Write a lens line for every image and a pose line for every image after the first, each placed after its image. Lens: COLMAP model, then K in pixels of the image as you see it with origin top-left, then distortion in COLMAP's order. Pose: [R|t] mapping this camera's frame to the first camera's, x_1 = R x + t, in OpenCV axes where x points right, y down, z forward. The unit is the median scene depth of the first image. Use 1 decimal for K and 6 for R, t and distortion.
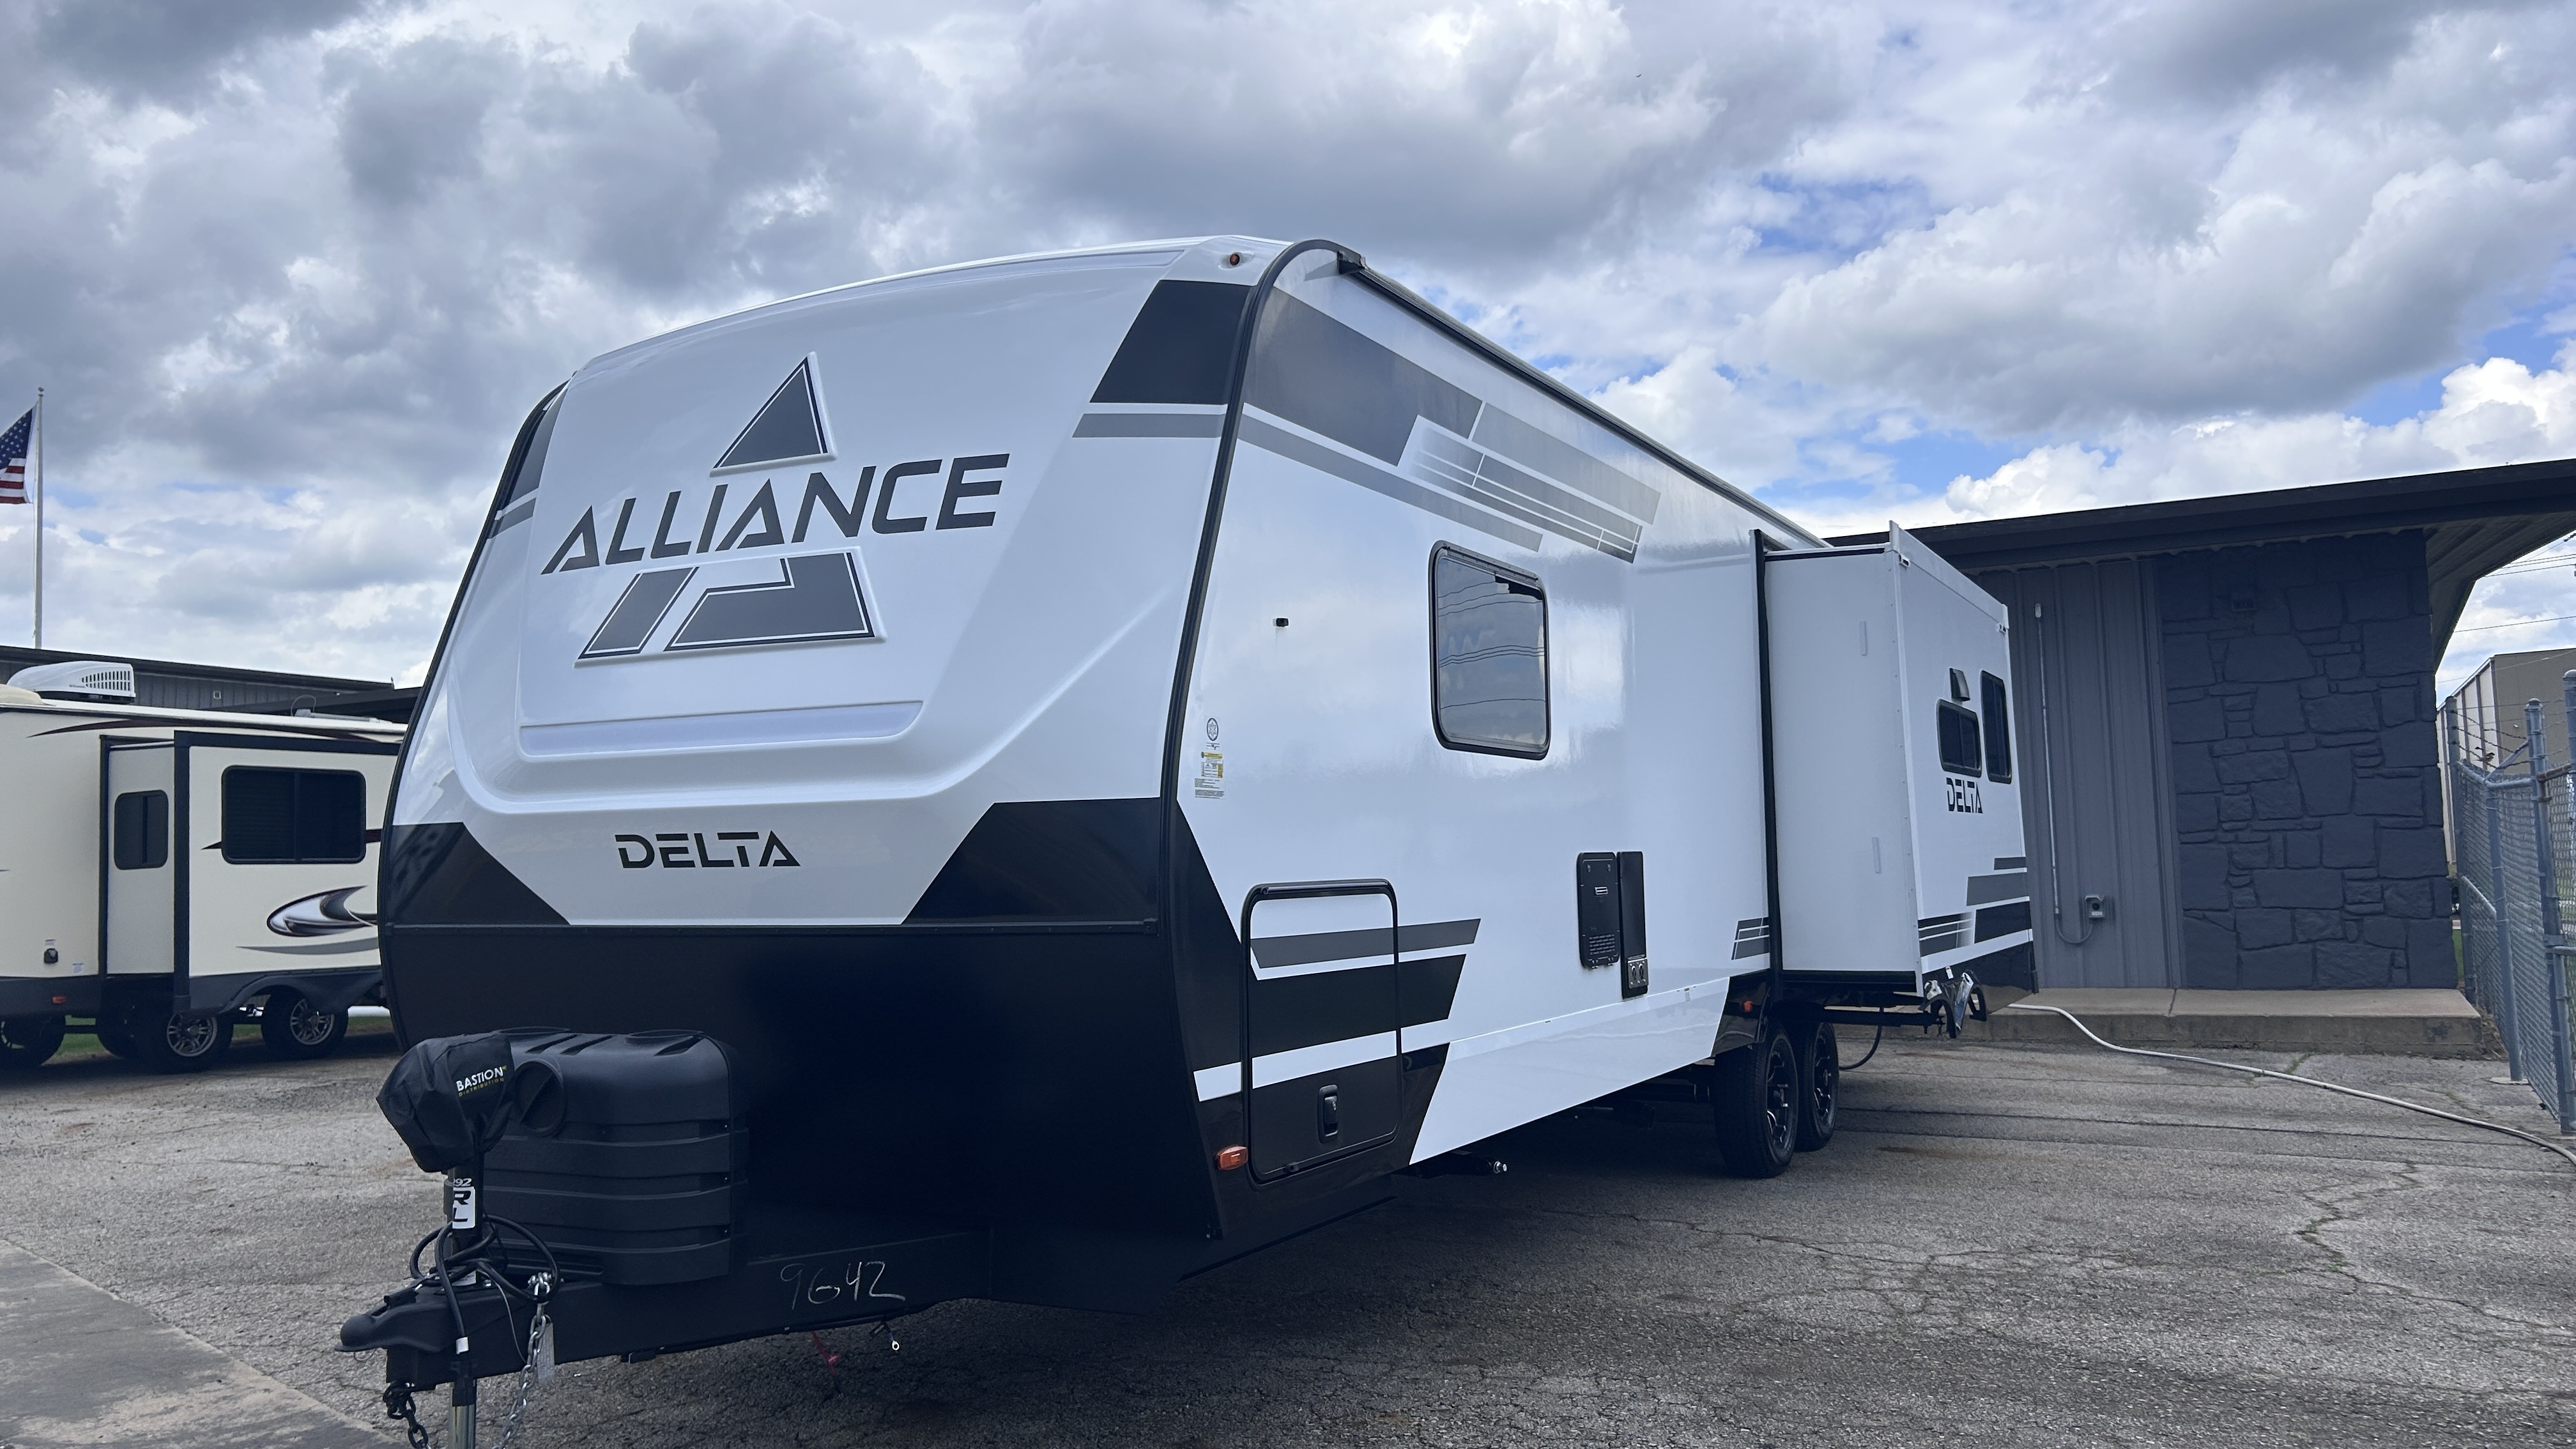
lens RADIAL K [[1941.9, 0, 1306.0], [0, 1941.9, 721.0], [0, 0, 1]] dist [0.052900, -0.041739]
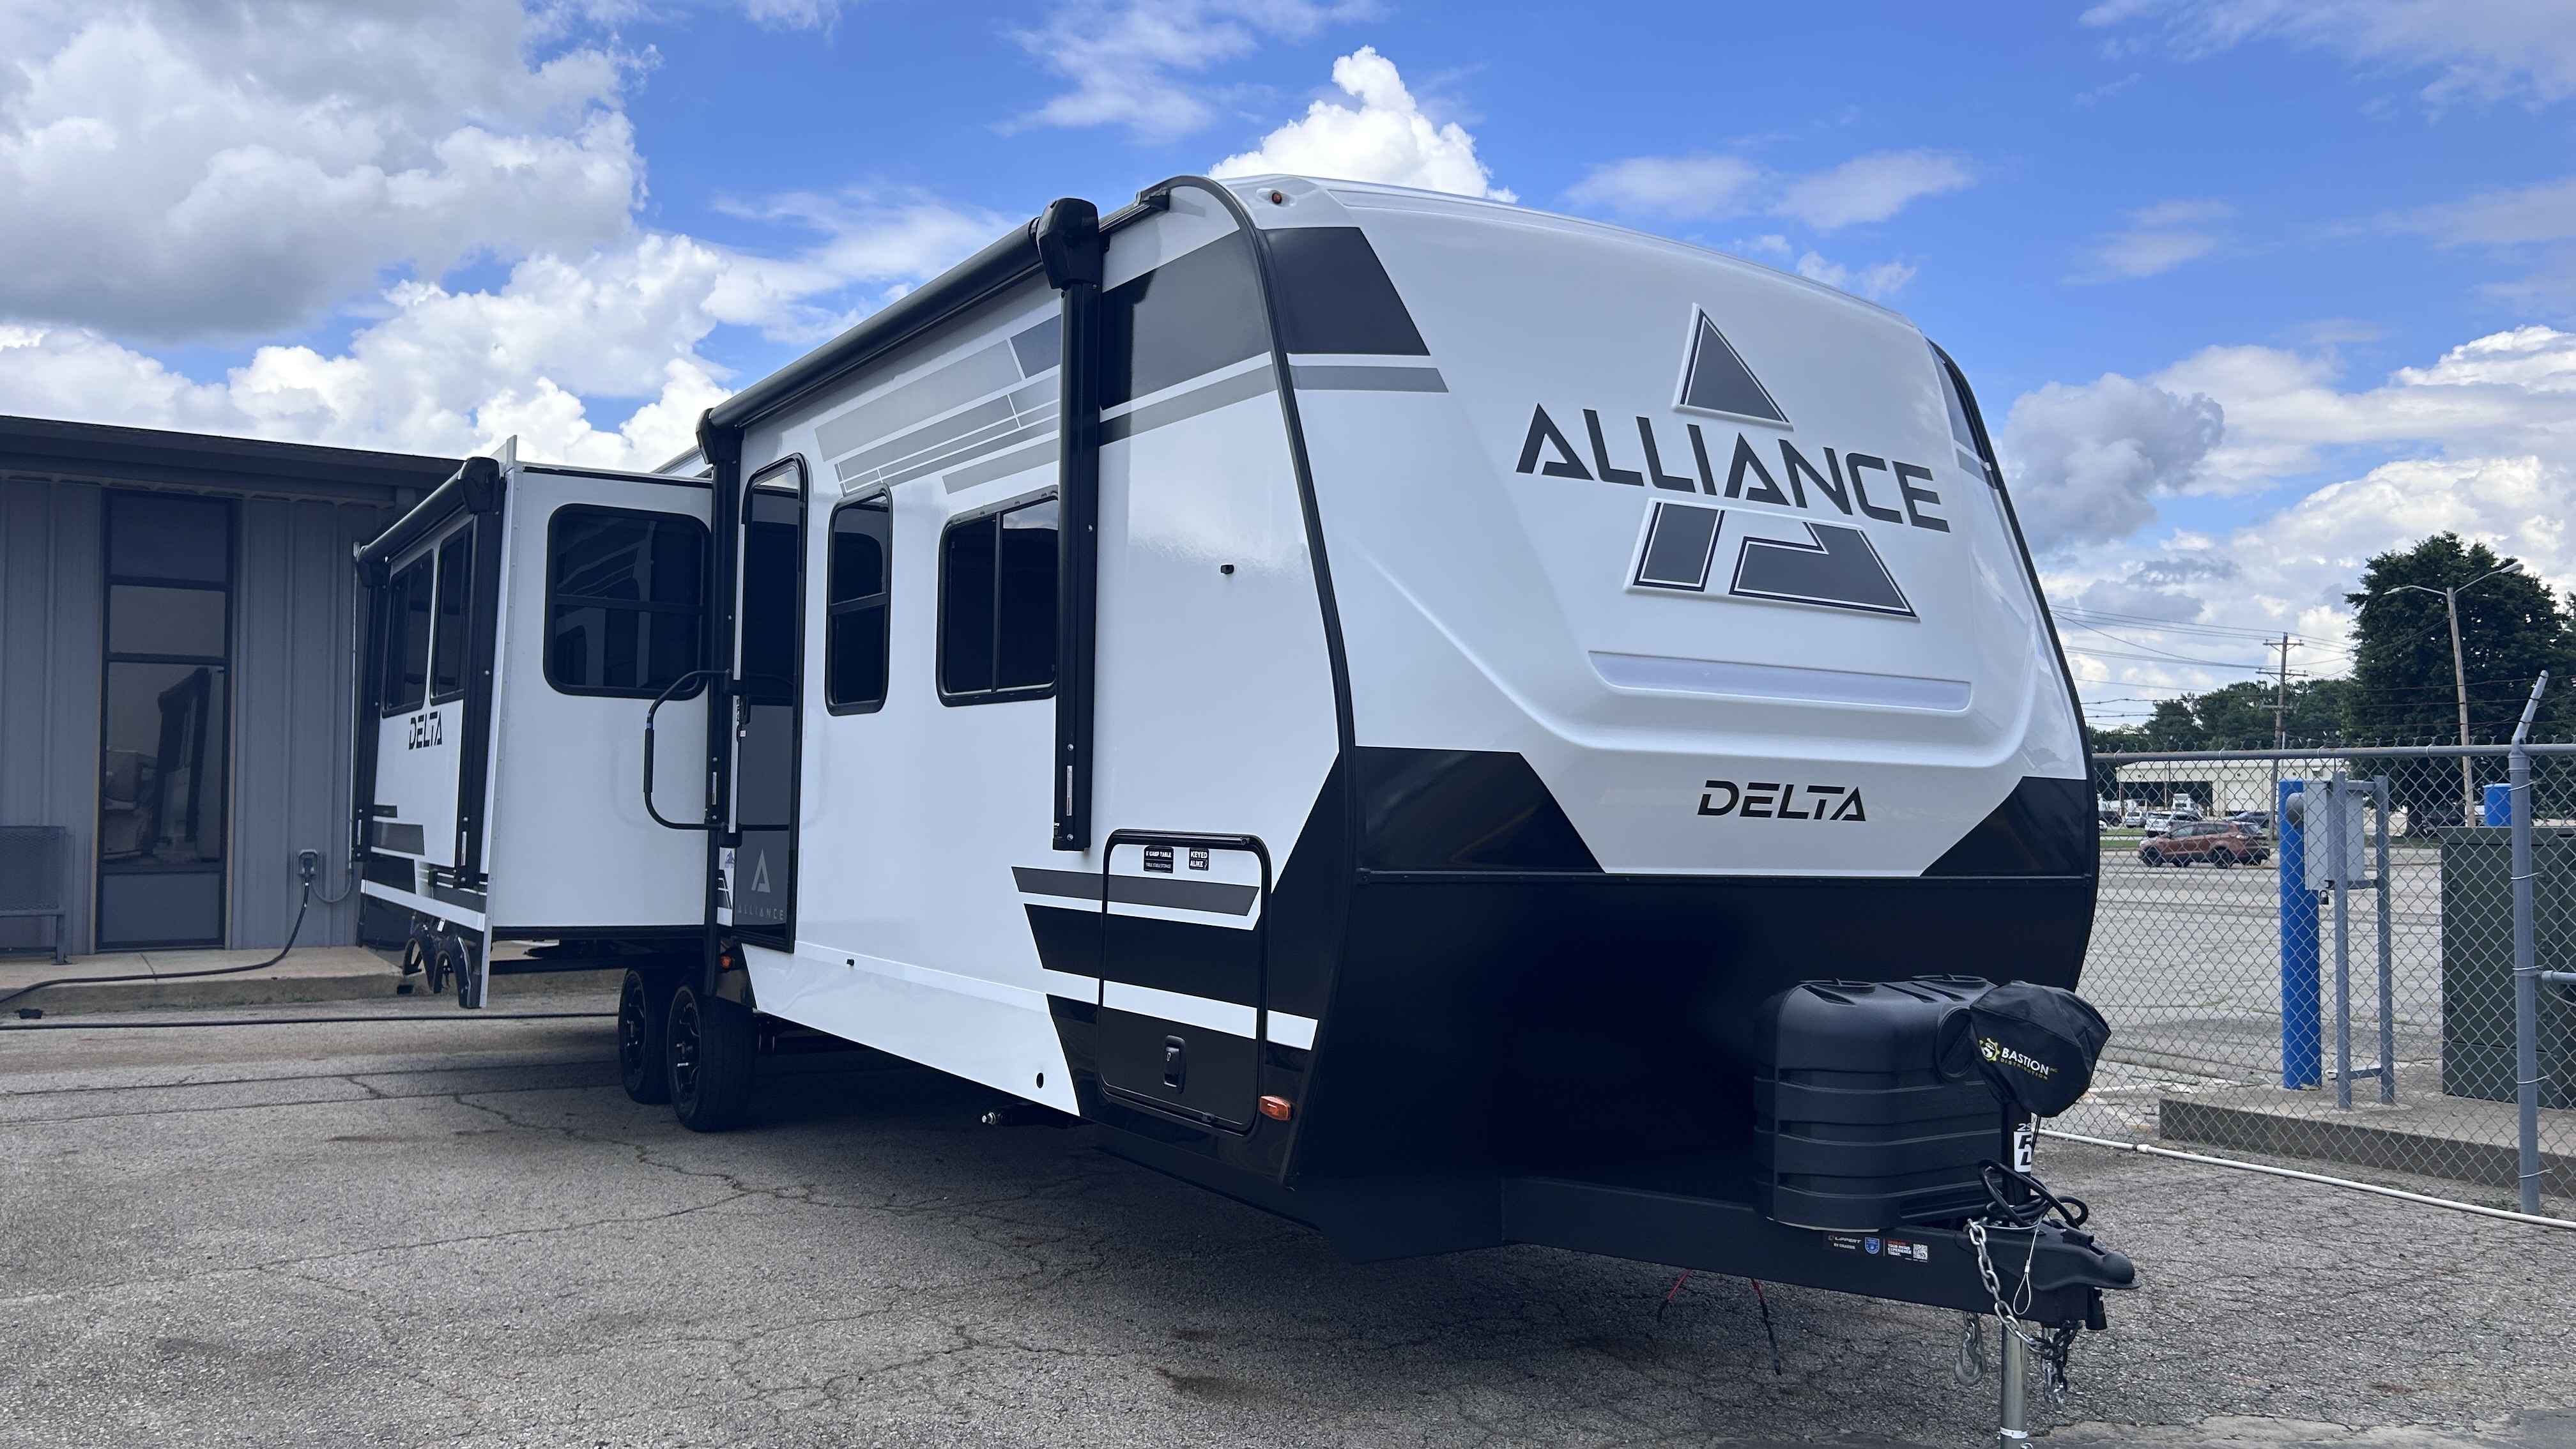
lens RADIAL K [[1941.9, 0, 1267.7], [0, 1941.9, 735.2], [0, 0, 1]] dist [0.052900, -0.041739]
pose [[0.526959, 0.063080, 0.847546, -1.289485], [-0.094404, 0.995415, -0.015390, 0.072058], [-0.844631, -0.071902, 0.530498, 0.685479]]
